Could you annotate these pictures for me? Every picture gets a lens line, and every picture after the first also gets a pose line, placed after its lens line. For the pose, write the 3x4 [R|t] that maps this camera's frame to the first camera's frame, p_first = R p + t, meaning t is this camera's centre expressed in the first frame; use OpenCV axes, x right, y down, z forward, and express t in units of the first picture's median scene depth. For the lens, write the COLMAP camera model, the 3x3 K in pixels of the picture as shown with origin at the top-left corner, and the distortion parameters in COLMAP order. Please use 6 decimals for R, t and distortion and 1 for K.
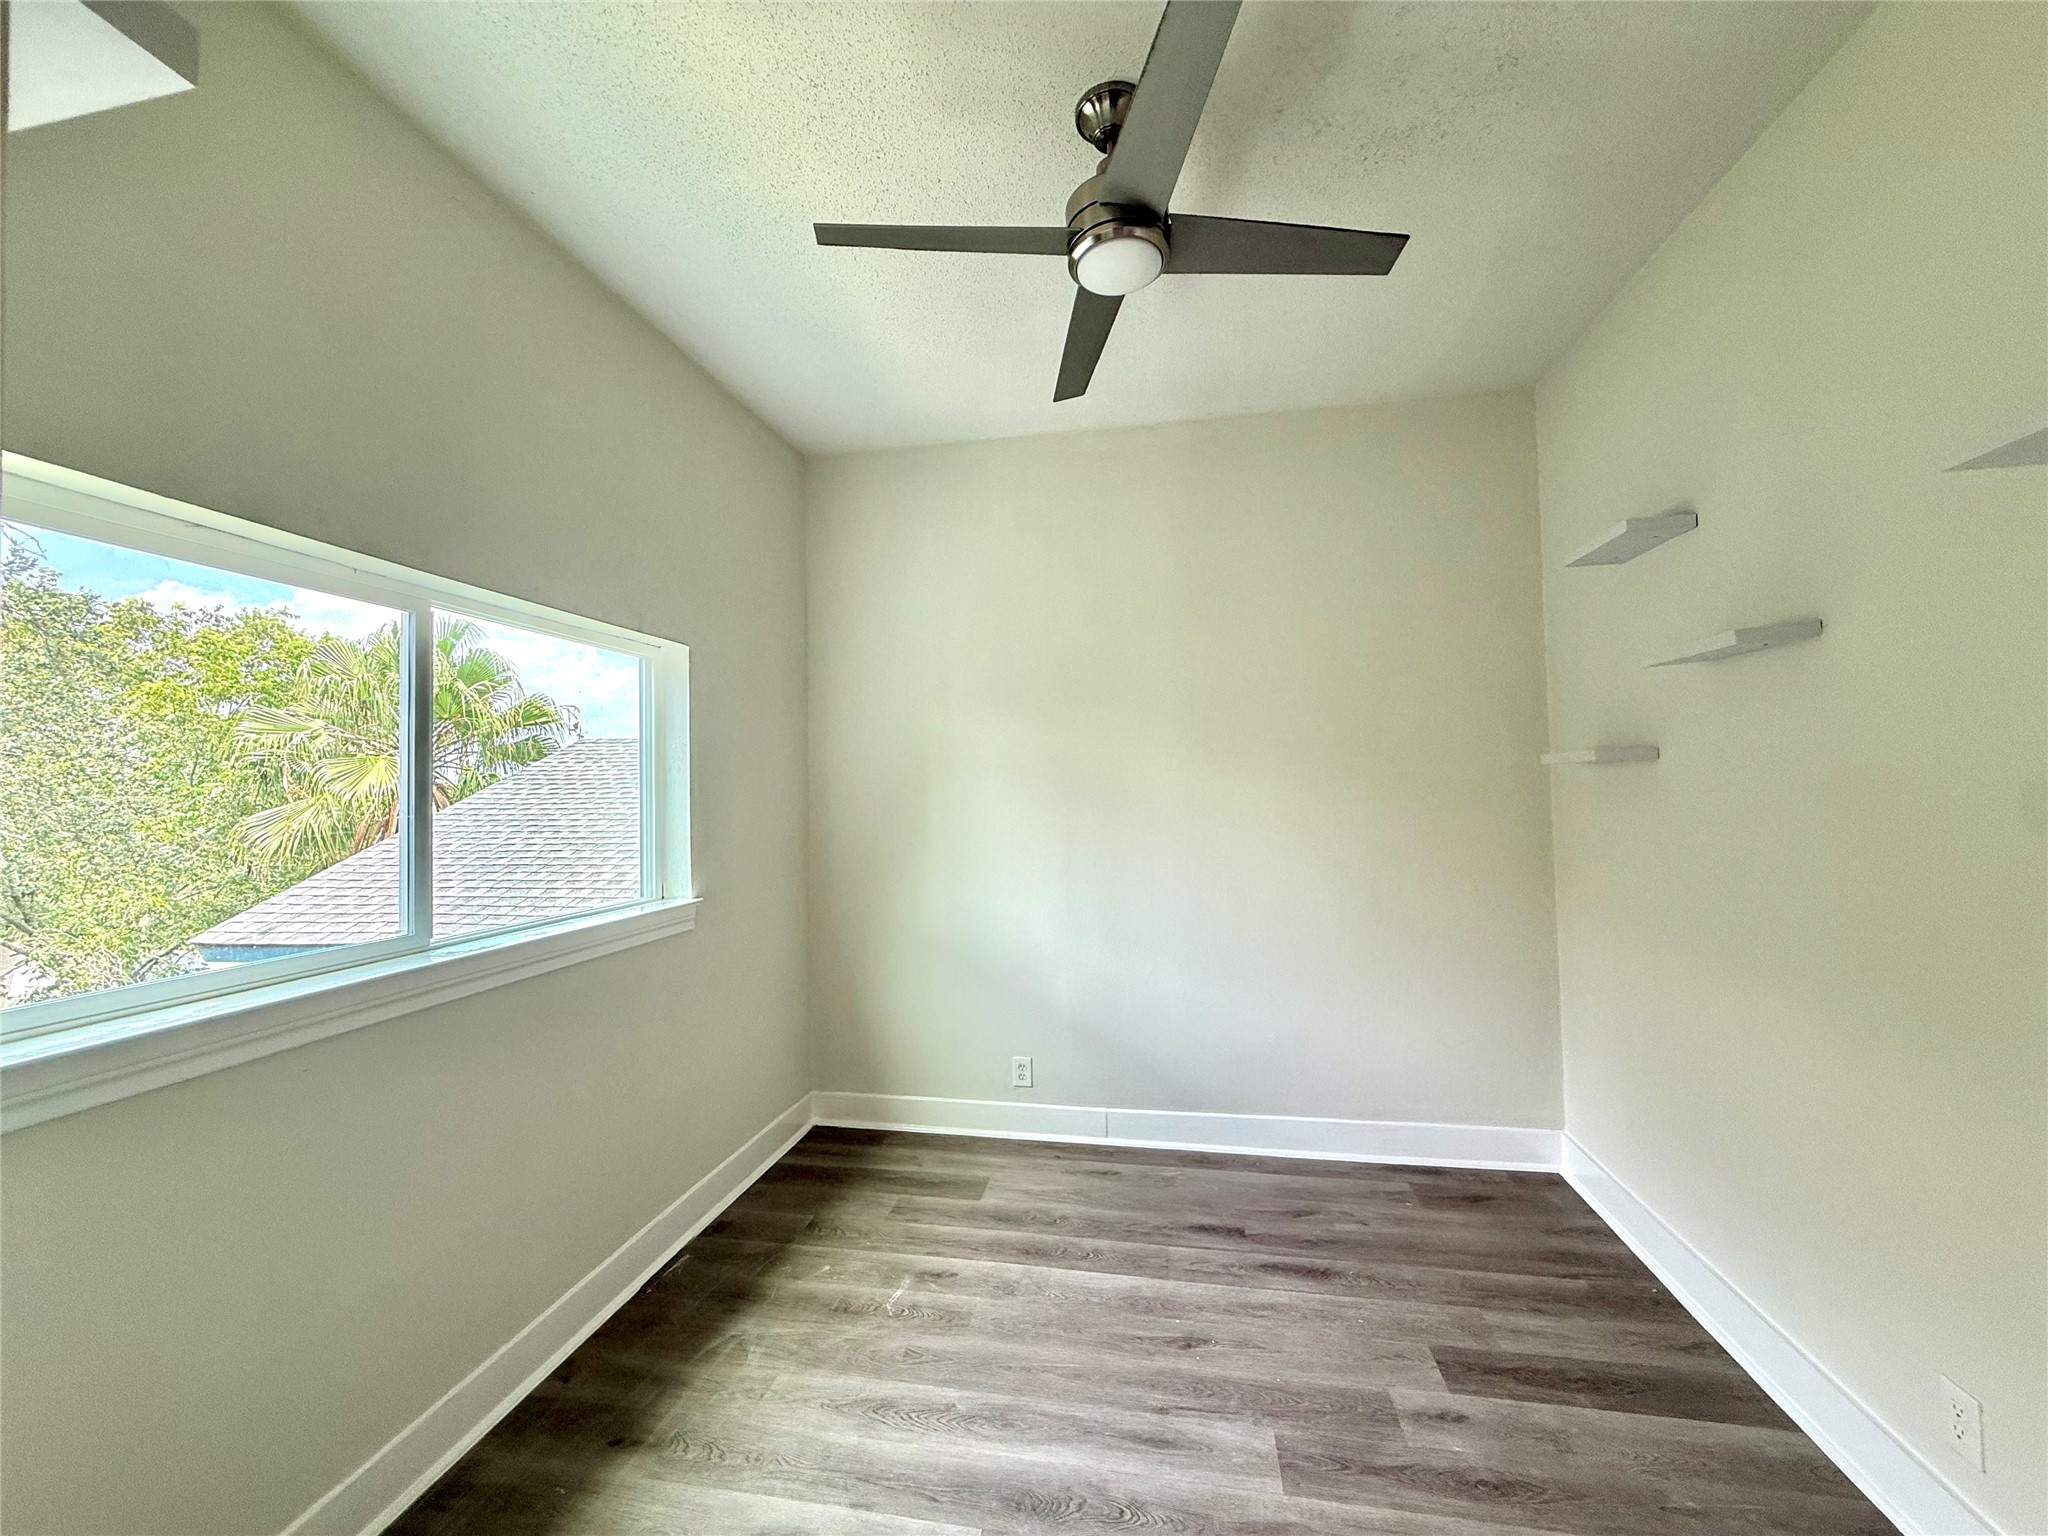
lens RADIAL K [[817.4, 0, 1024.8], [0, 817.4, 770.2], [0, 0, 1]] dist [0.006537, -0.003525]
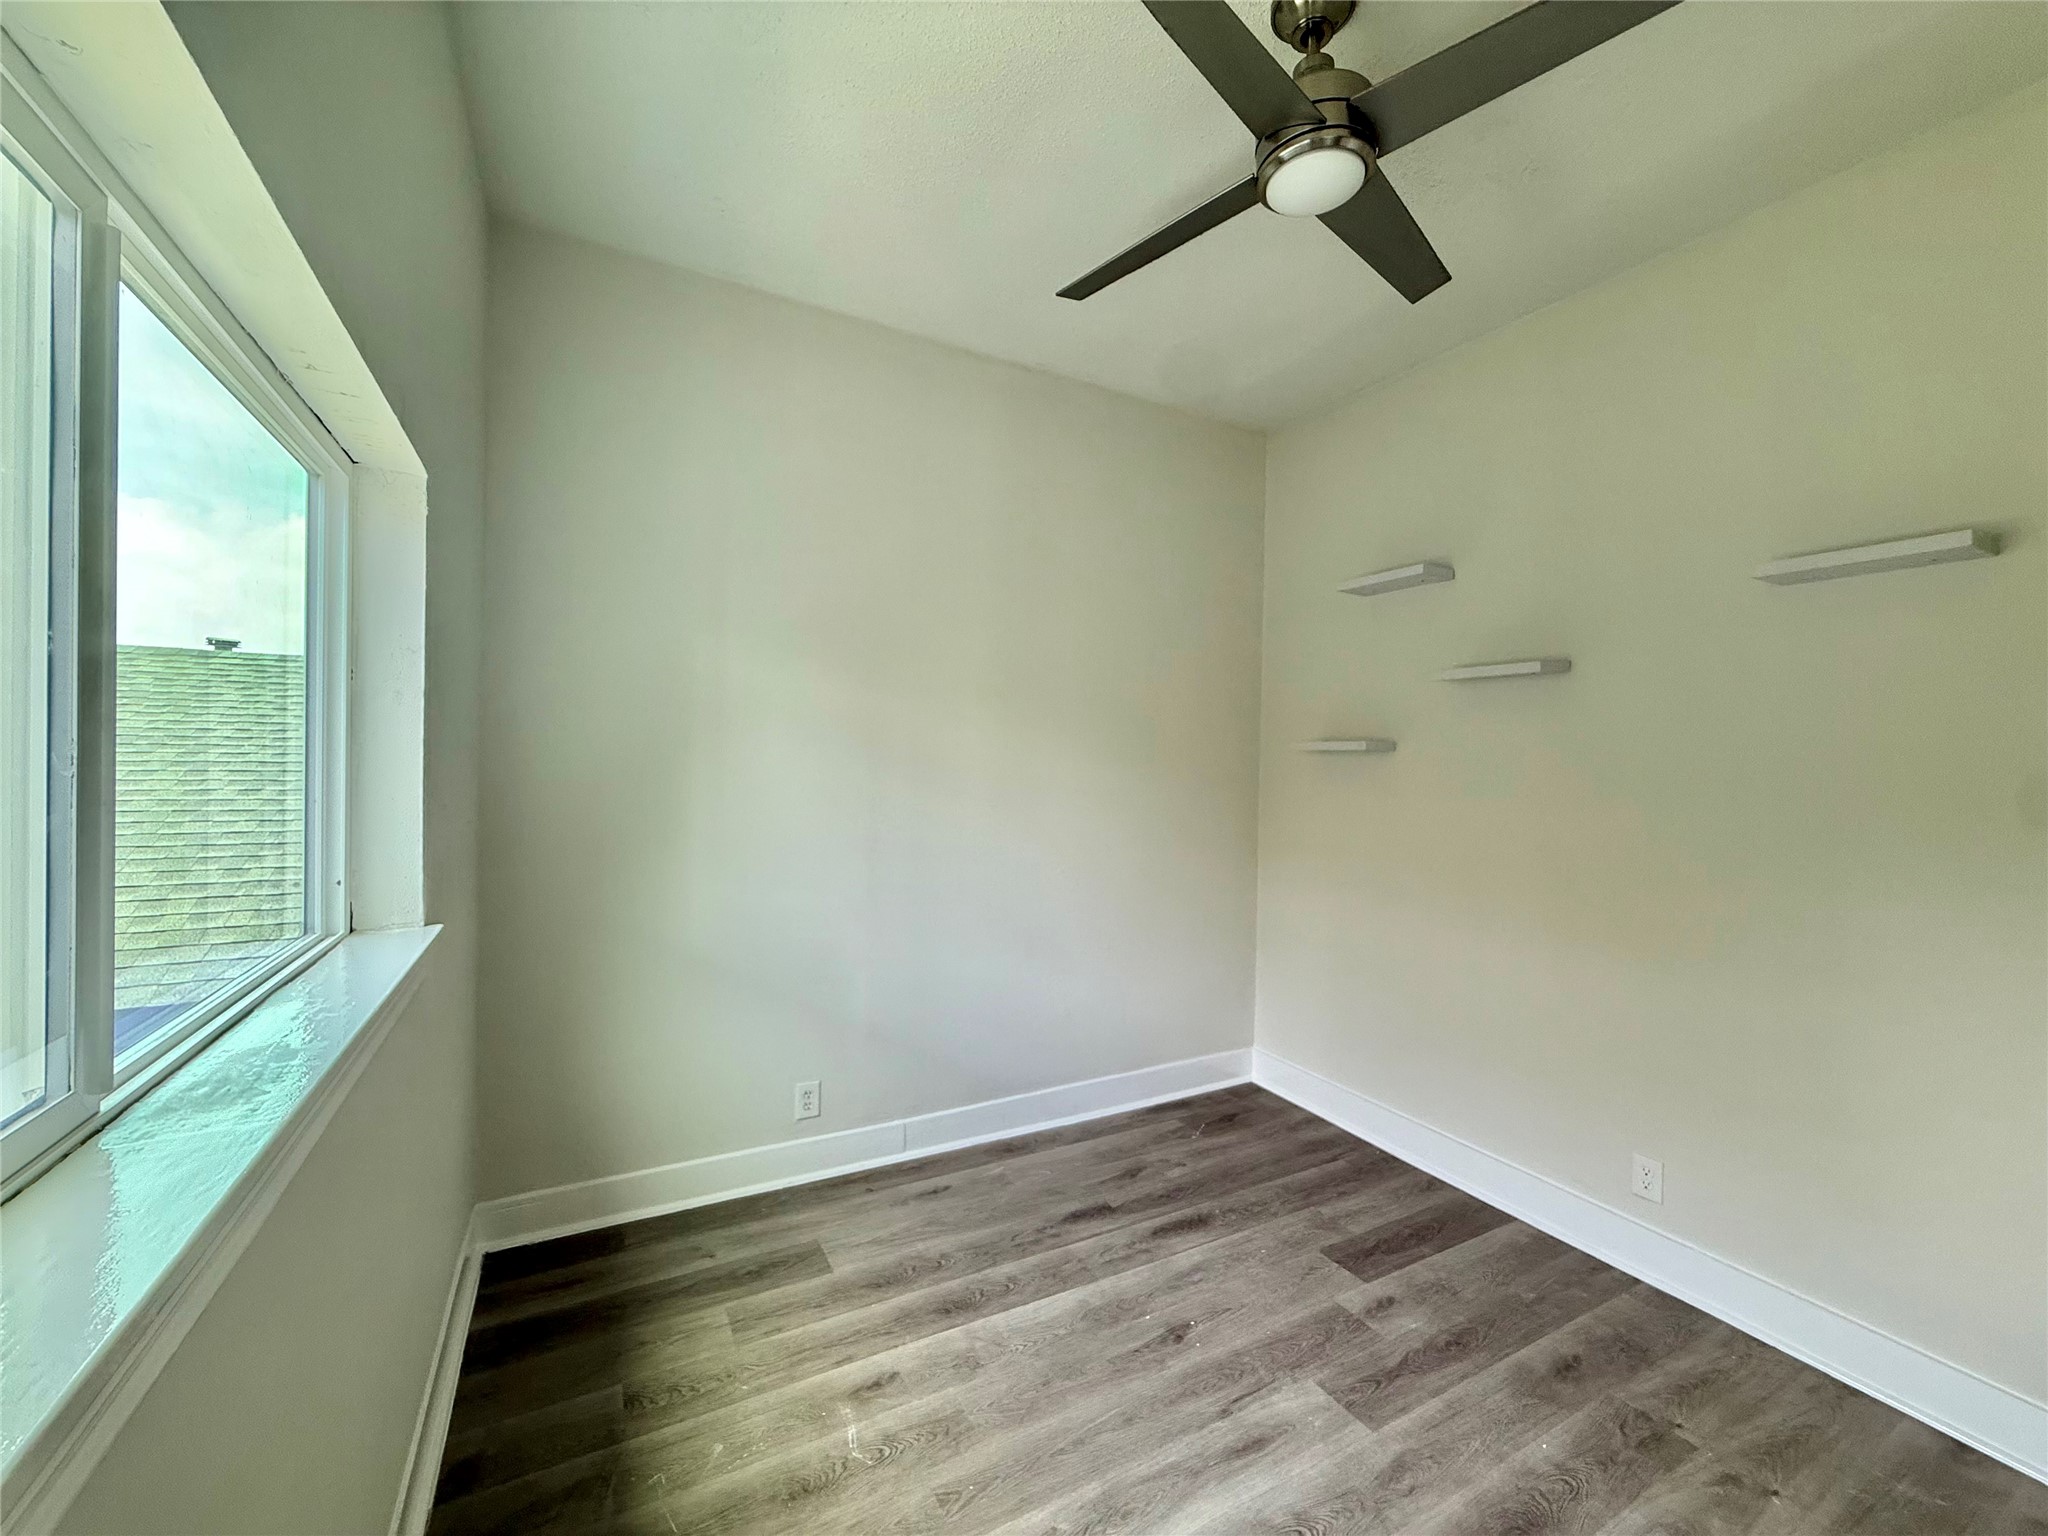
lens RADIAL K [[817.4, 0, 1024.8], [0, 817.4, 770.2], [0, 0, 1]] dist [0.006537, -0.003525]
pose [[0.773141, 0.029446, 0.633550, -0.493912], [-0.050776, 0.998589, 0.015551, 0.024889], [-0.632198, -0.044192, 0.773545, 0.342071]]
